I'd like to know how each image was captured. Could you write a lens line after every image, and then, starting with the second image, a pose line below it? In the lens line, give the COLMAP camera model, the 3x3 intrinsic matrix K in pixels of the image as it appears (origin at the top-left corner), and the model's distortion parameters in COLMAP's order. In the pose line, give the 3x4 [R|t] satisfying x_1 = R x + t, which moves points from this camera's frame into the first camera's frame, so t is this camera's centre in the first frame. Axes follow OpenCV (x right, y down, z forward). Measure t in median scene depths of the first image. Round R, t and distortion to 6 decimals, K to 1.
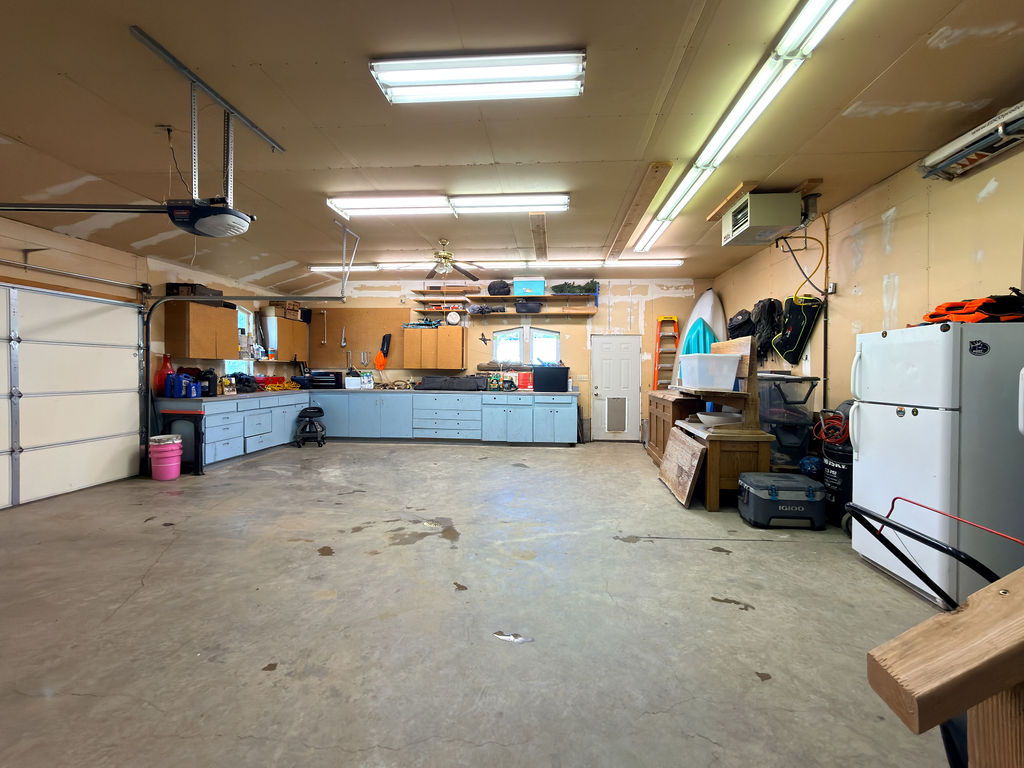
lens RADIAL K [[397.2, 0, 512.0], [0, 397.2, 384.0], [0, 0, 1]] dist [0.000926, 0.000041]
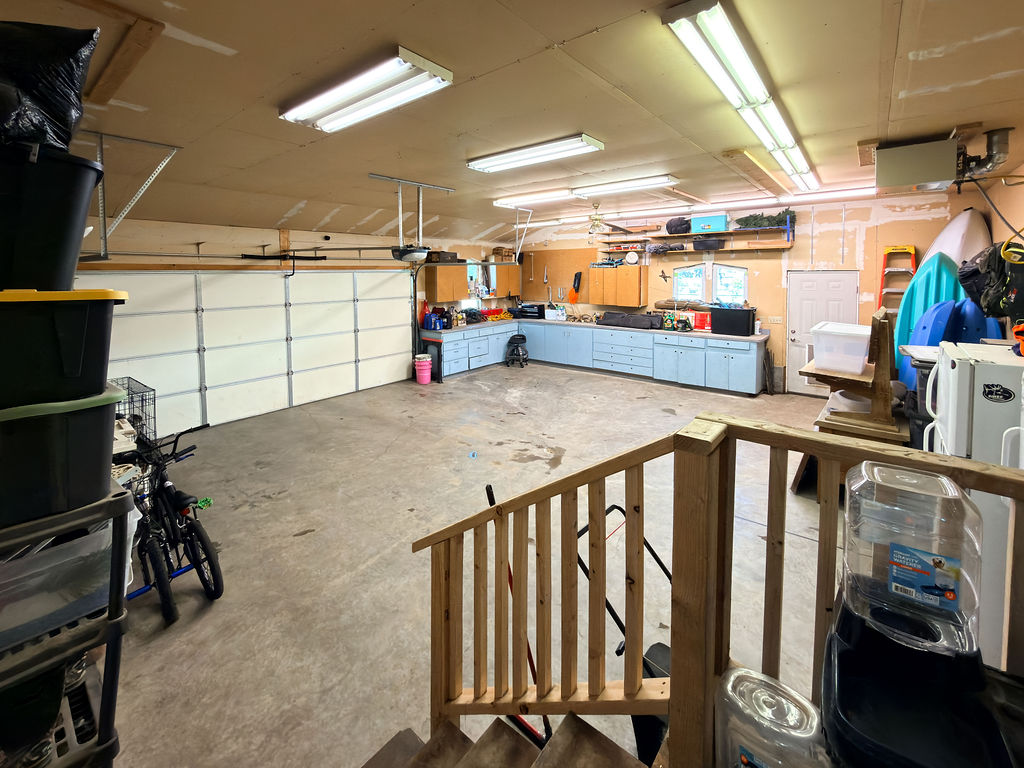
lens RADIAL K [[427.7, 0, 522.8], [0, 427.7, 295.8], [0, 0, 1]] dist [0.001038, -0.000024]
pose [[0.828385, 0.015161, -0.559954, 0.262484], [0.000359, 0.999619, 0.027595, -0.102487], [0.560159, -0.023061, 0.828064, -0.105299]]
